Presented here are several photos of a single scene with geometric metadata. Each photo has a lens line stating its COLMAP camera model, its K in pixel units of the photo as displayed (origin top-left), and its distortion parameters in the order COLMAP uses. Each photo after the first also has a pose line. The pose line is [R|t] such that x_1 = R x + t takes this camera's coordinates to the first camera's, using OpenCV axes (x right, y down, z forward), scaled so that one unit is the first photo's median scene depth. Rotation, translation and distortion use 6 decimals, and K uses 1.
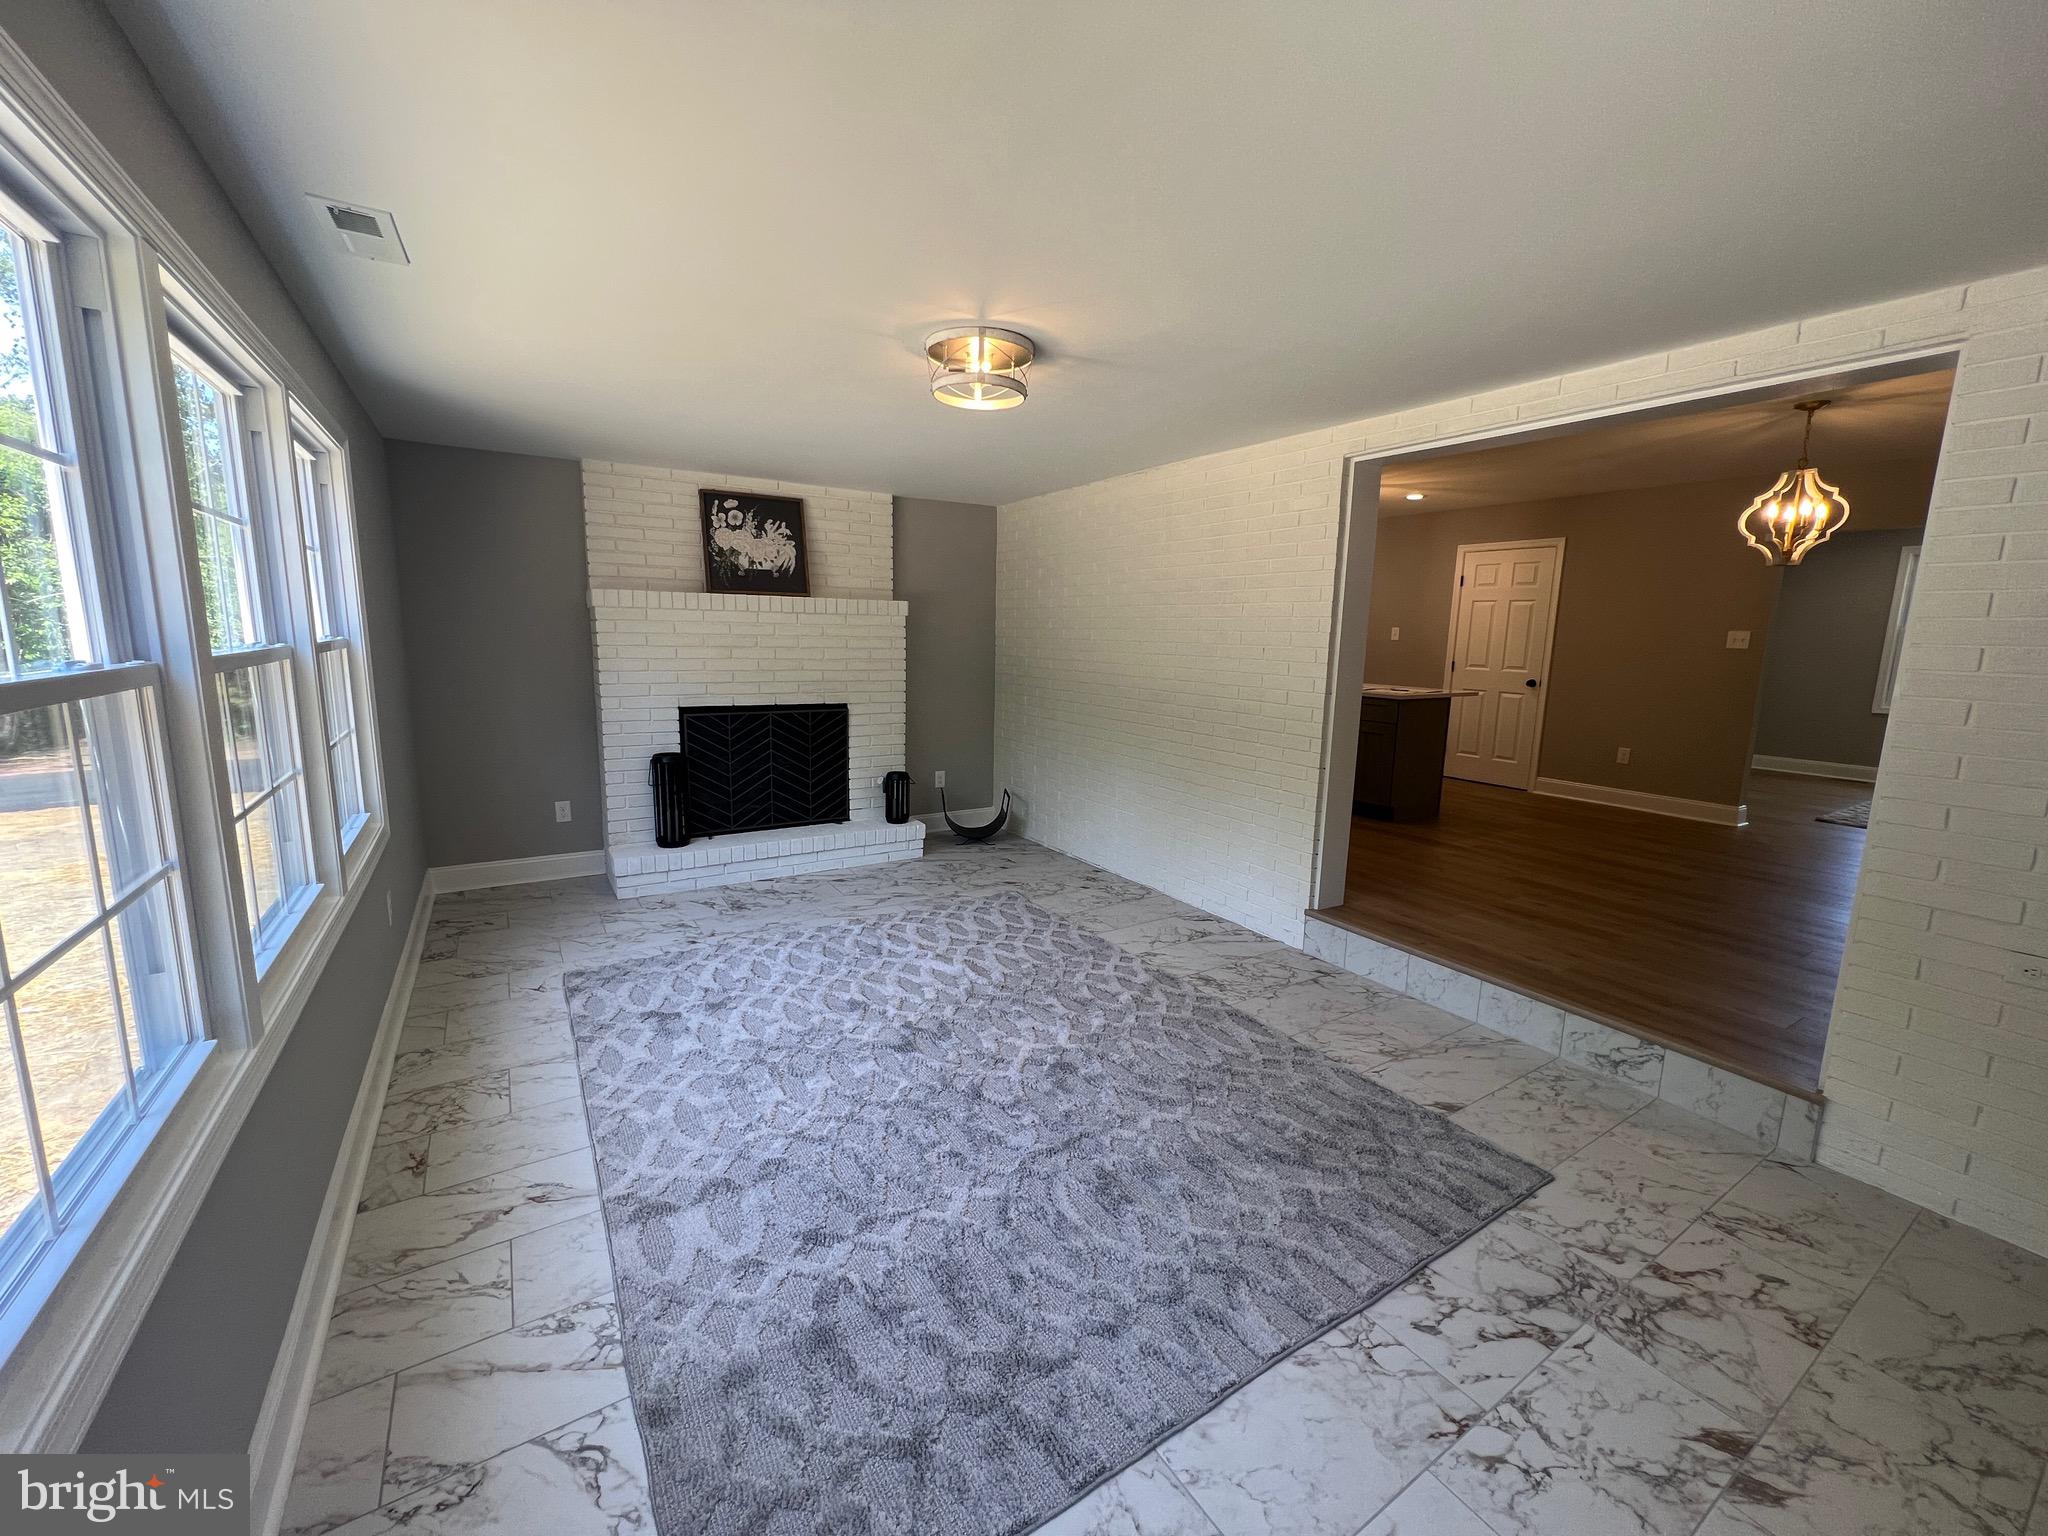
lens RADIAL K [[816.9, 0, 1019.0], [0, 816.9, 761.5], [0, 0, 1]] dist [-0.001111, -0.000158]
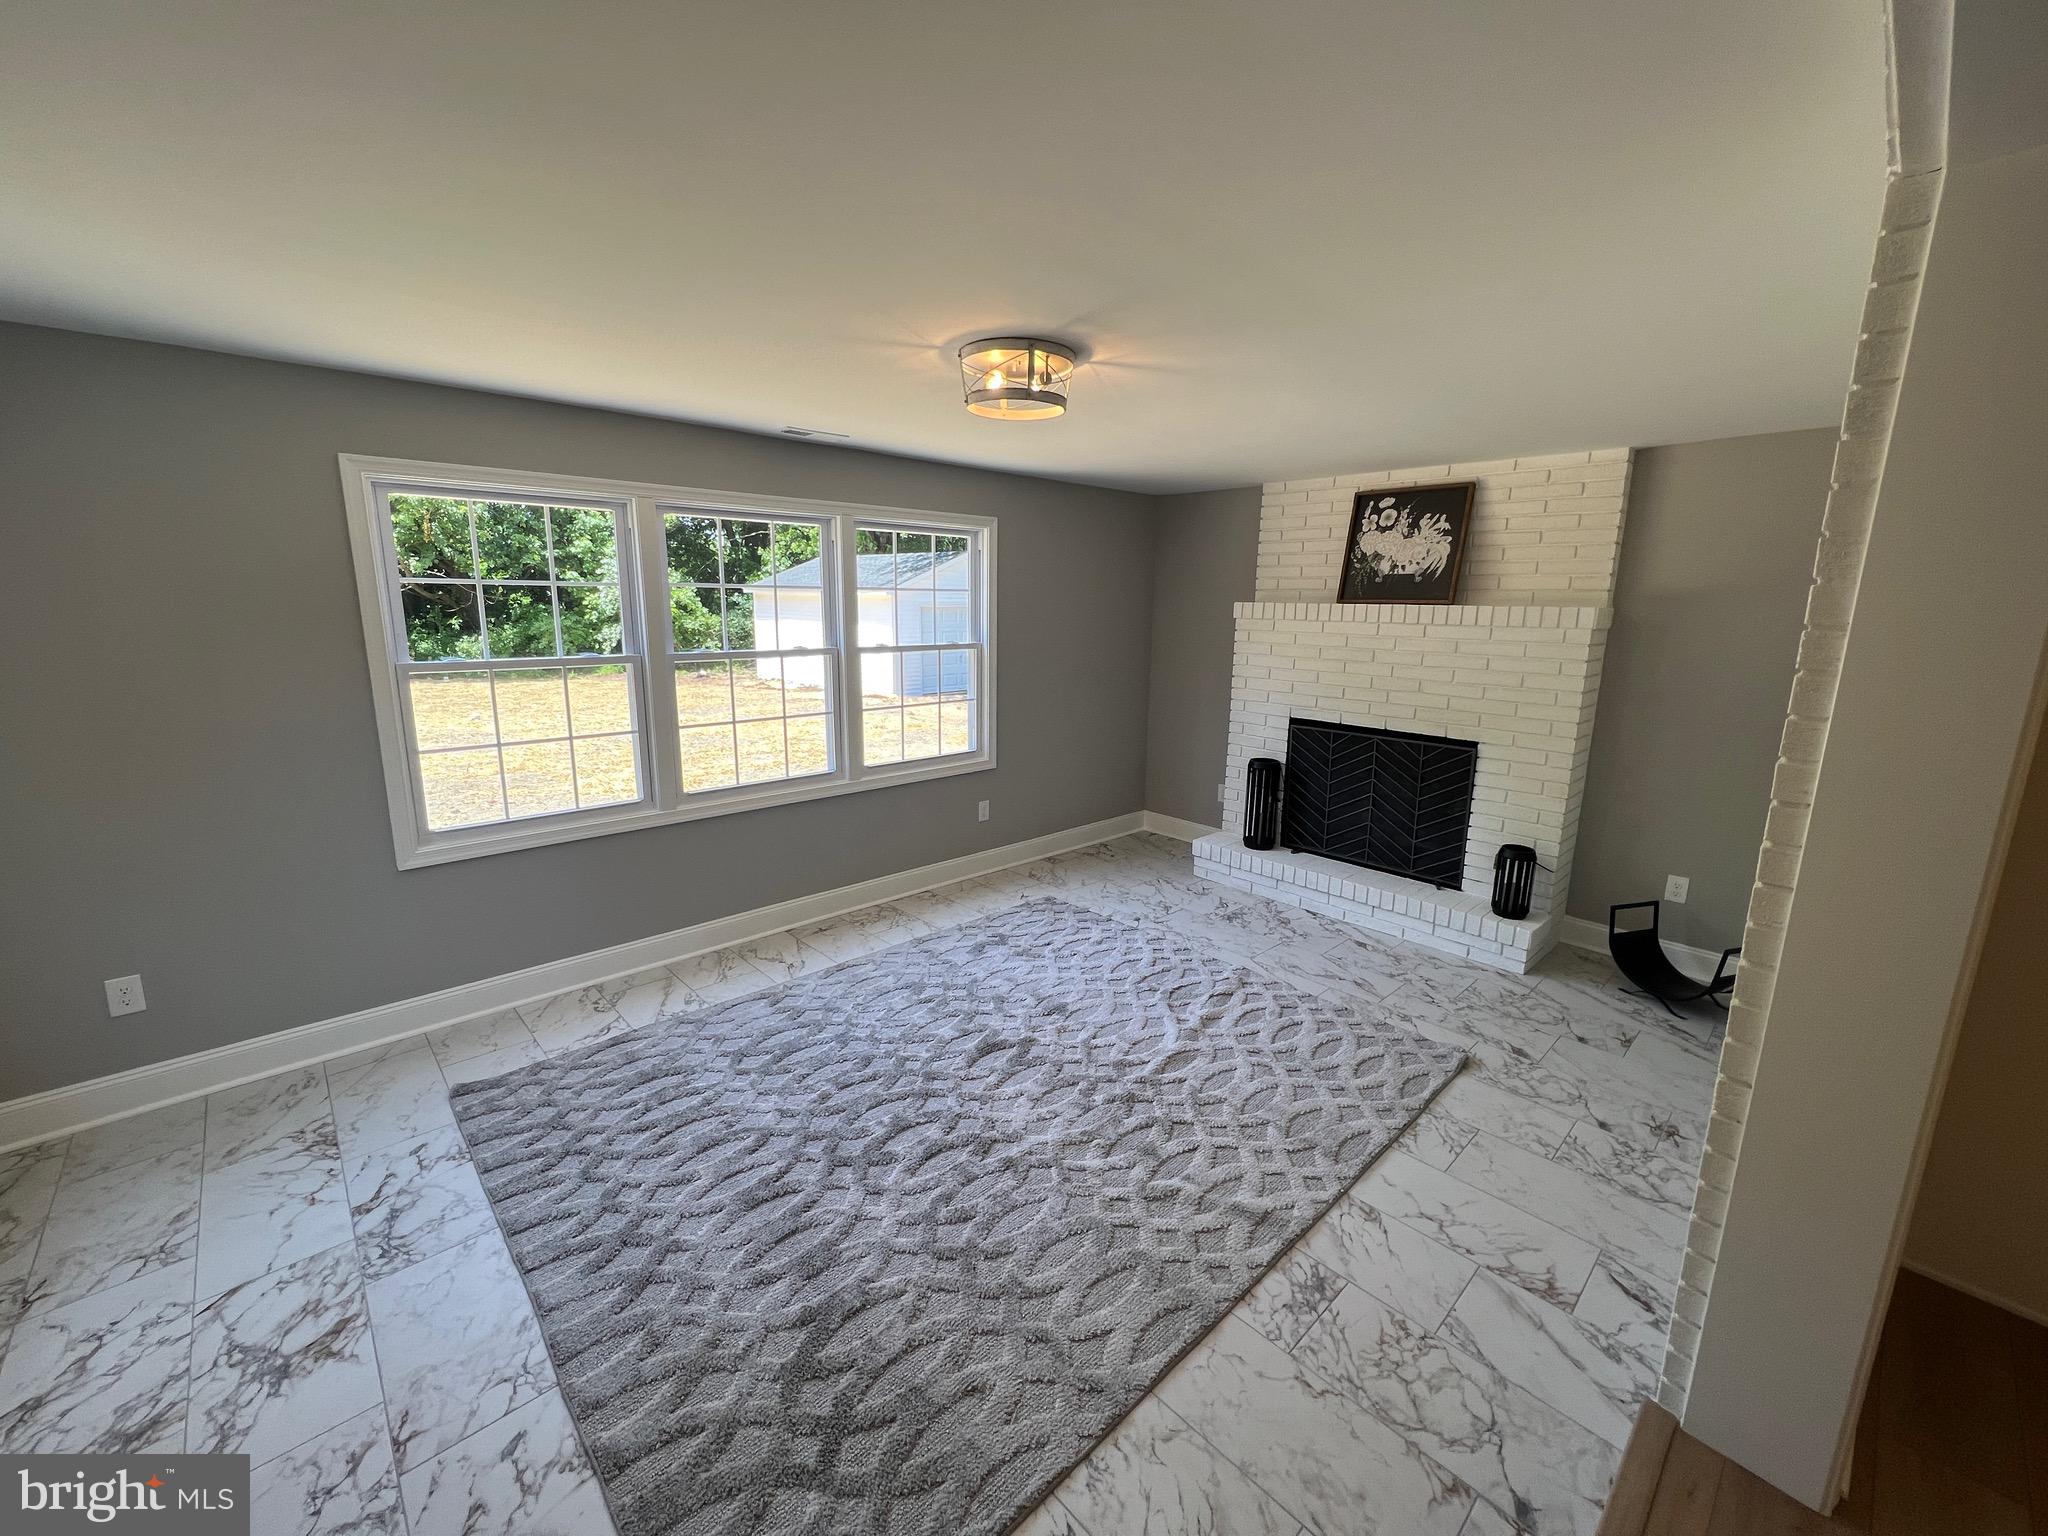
lens RADIAL K [[816.9, 0, 1019.0], [0, 816.9, 761.5], [0, 0, 1]] dist [-0.001111, -0.000158]
pose [[0.184867, 0.174045, -0.967229, 0.518762], [-0.165033, 0.975715, 0.144029, -0.105382], [0.968808, 0.132999, 0.209100, 0.481785]]
